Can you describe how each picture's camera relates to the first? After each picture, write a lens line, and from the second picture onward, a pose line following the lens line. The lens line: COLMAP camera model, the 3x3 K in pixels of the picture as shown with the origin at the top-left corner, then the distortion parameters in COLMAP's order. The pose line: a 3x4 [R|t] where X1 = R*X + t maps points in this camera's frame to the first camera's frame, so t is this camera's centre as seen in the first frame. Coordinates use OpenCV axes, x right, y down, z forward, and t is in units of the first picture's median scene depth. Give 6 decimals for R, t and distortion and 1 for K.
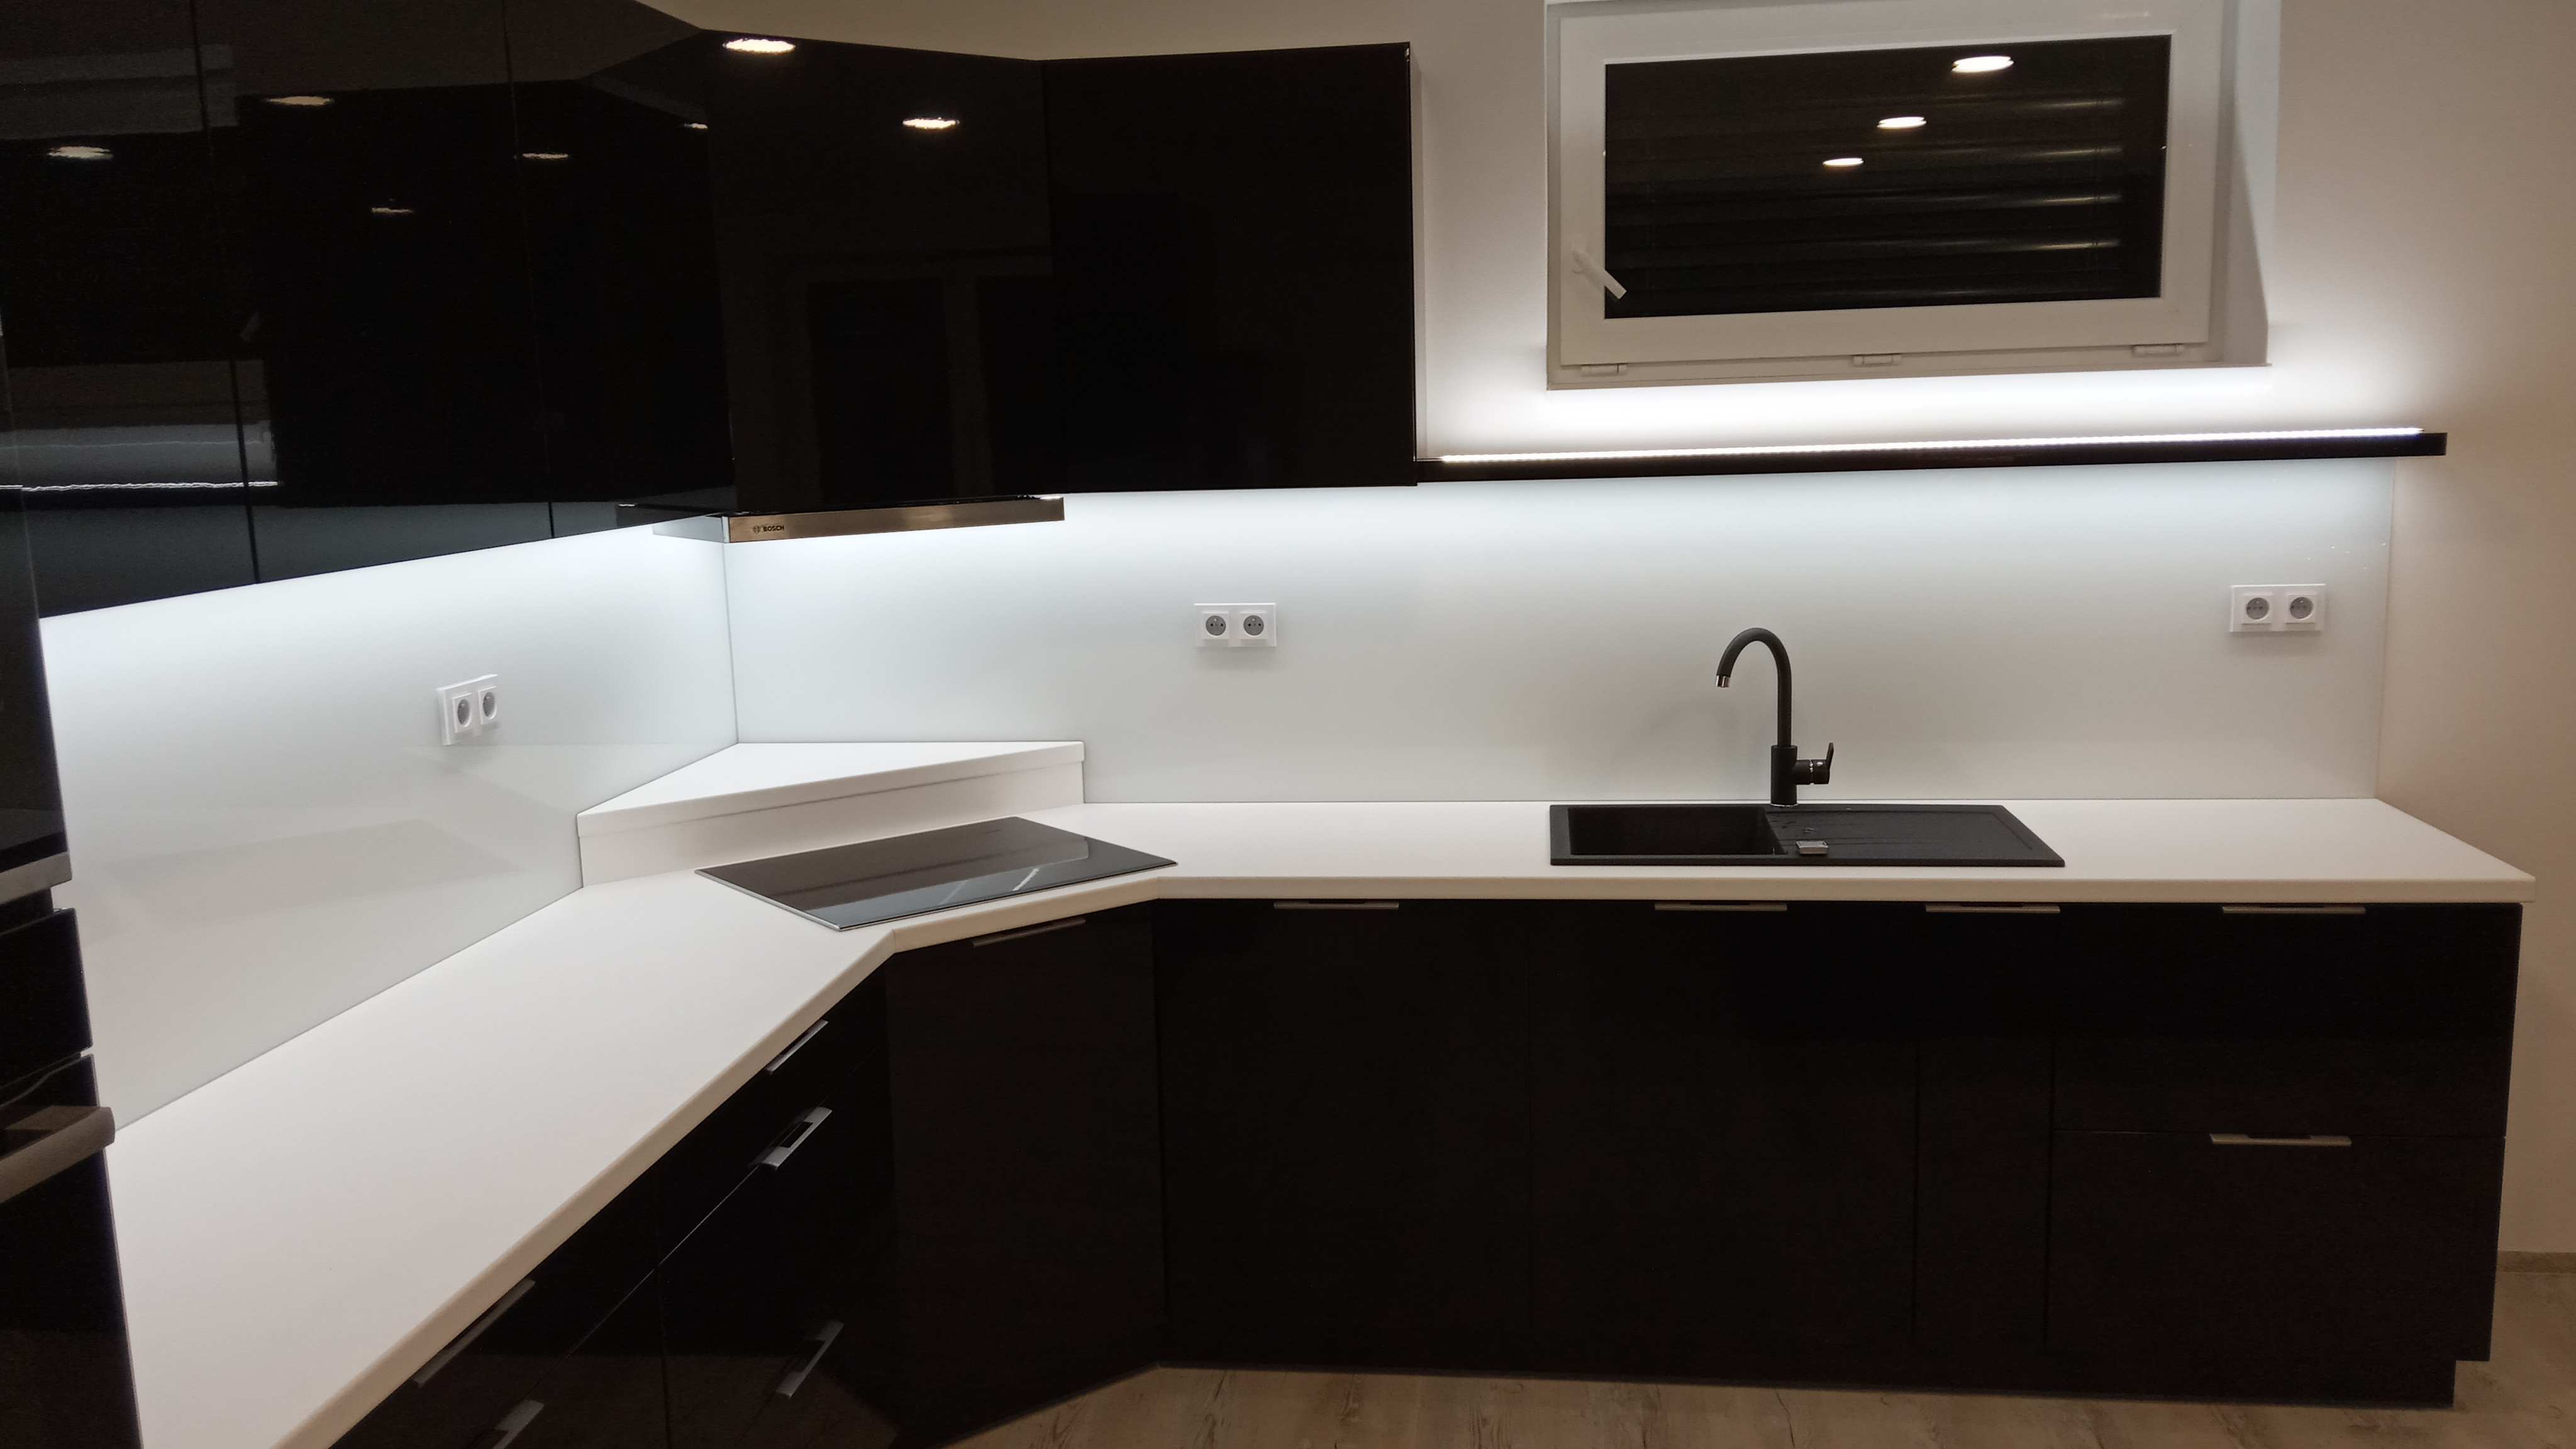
lens RADIAL K [[2040.5, 0, 1288.0], [0, 2040.5, 724.5], [0, 0, 1]] dist [0.127772, -0.257832]
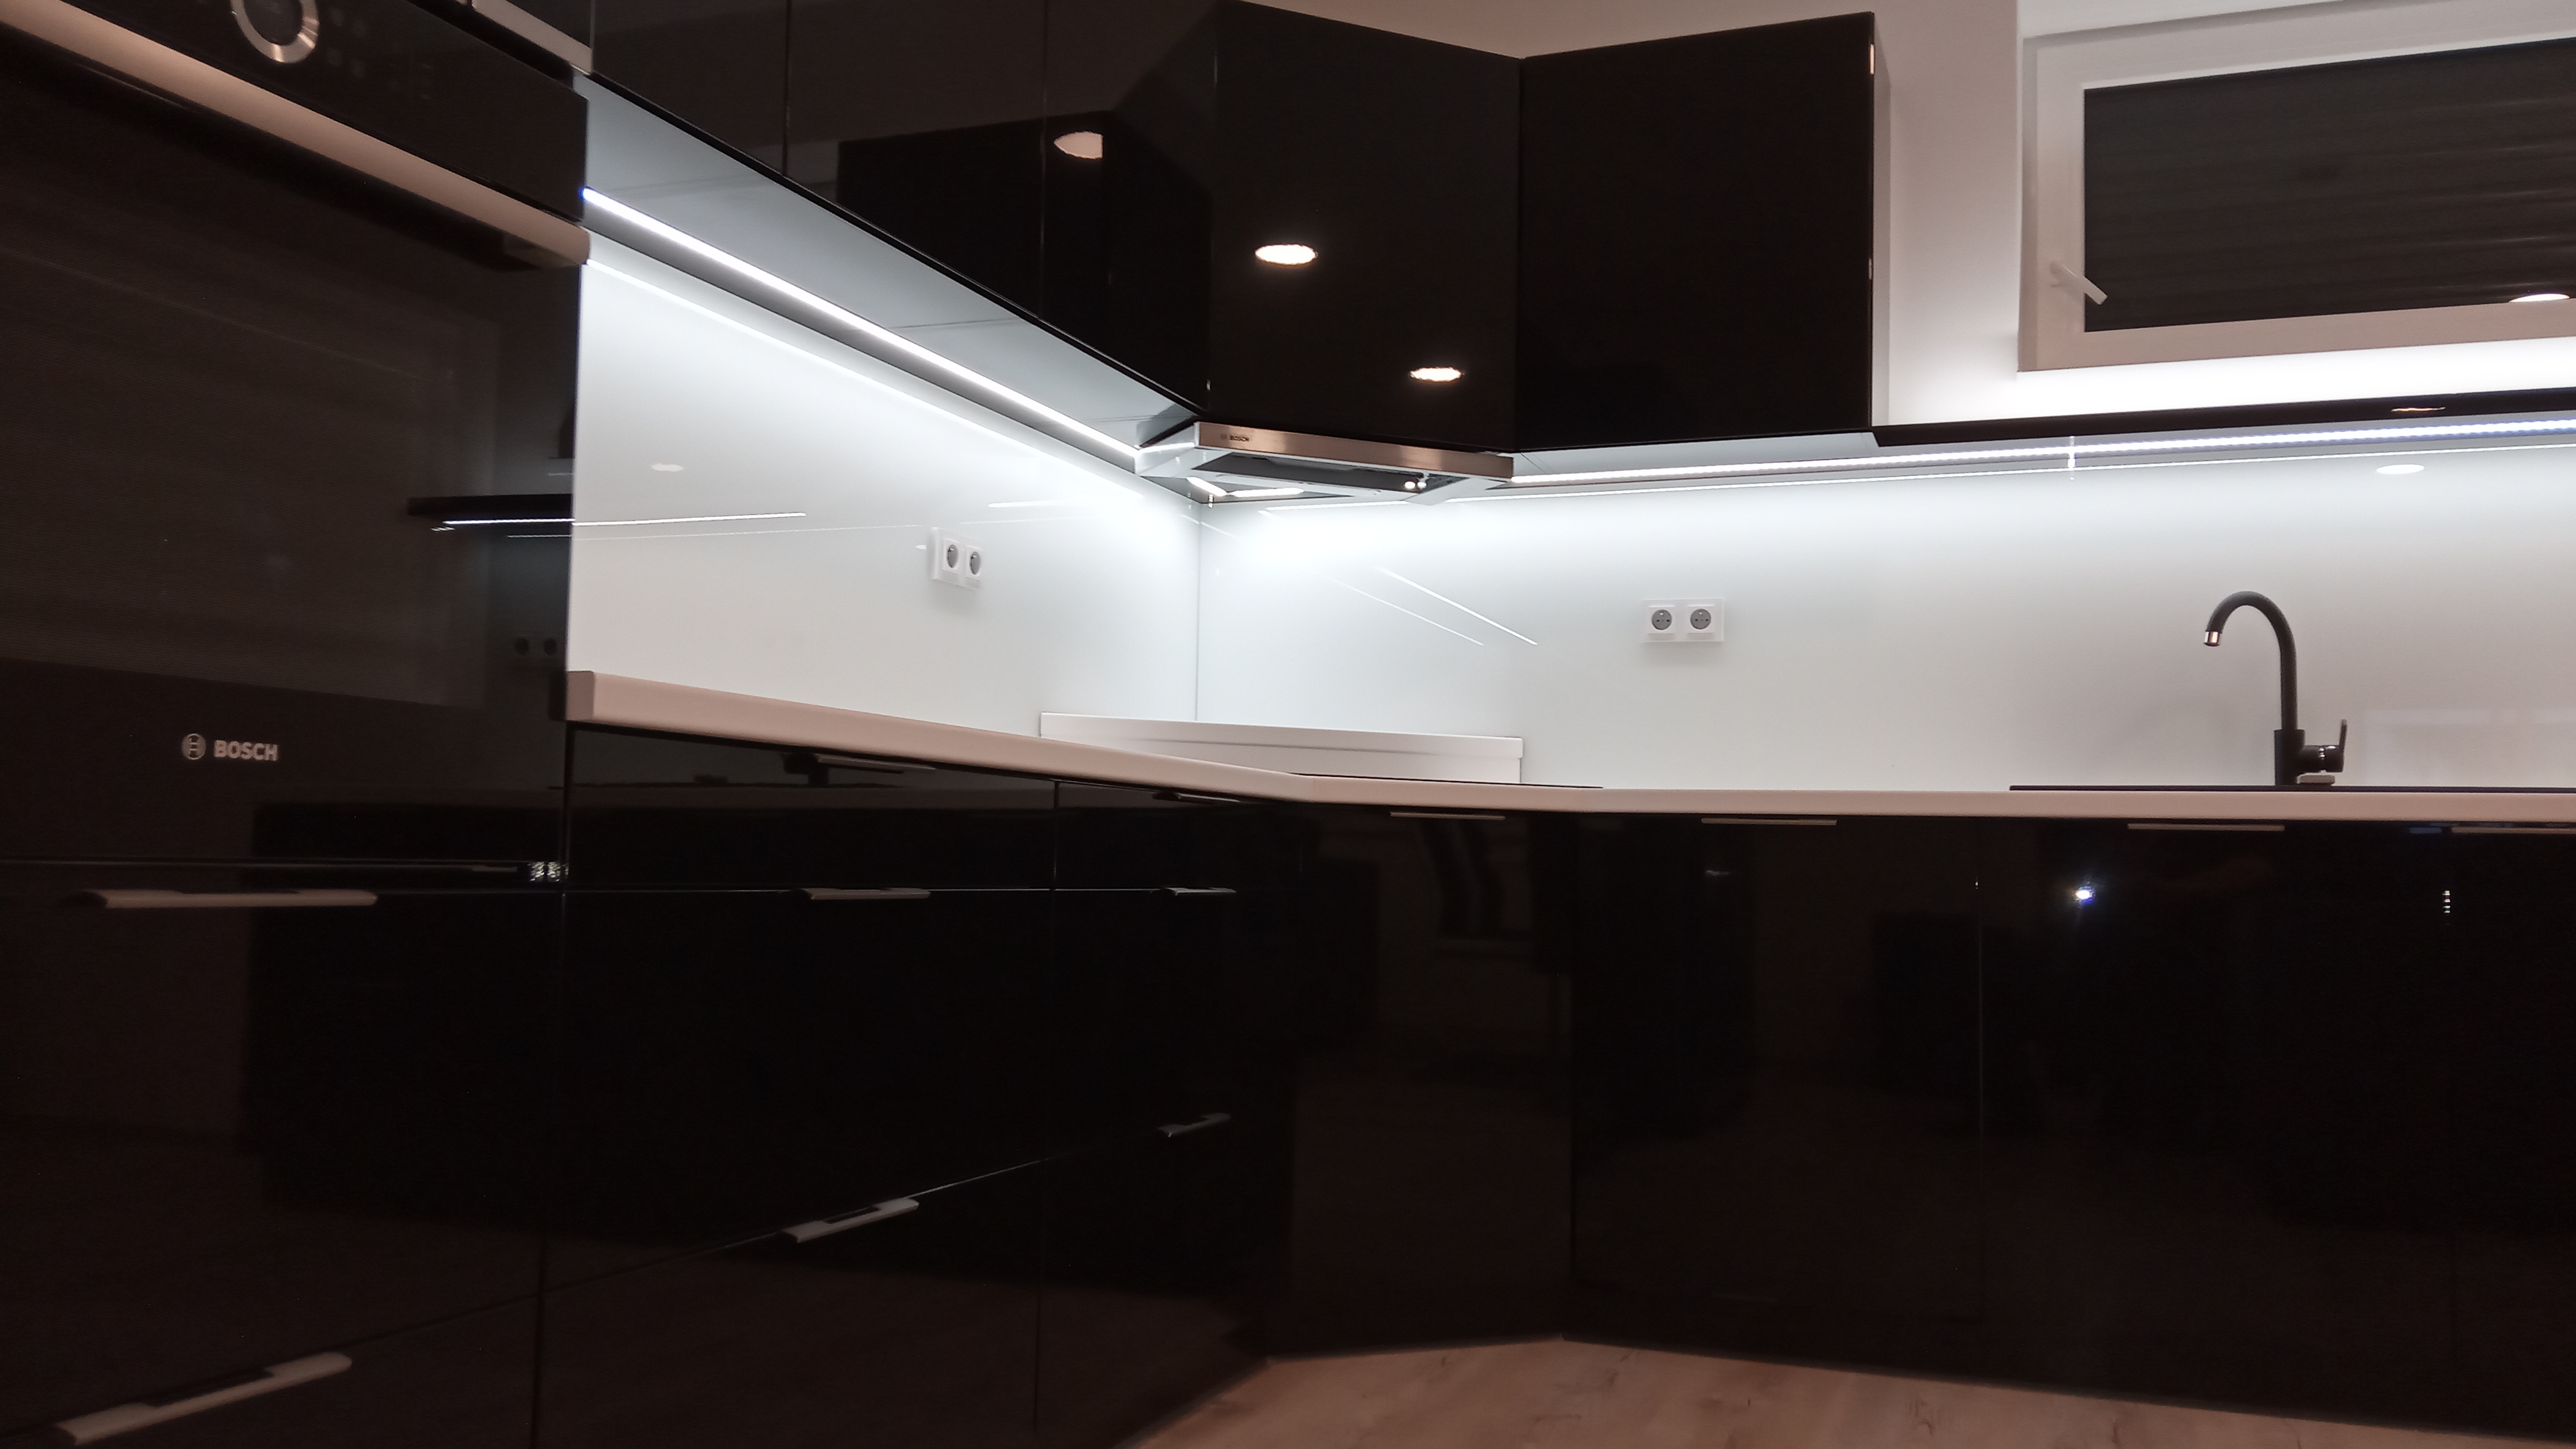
lens RADIAL K [[2040.5, 0, 1288.0], [0, 2040.5, 724.5], [0, 0, 1]] dist [0.127772, -0.257832]
pose [[0.970280, 0.032904, -0.239736, 0.030865], [-0.086691, 0.972220, -0.217425, 0.248586], [0.225922, 0.231746, 0.946178, 0.027387]]
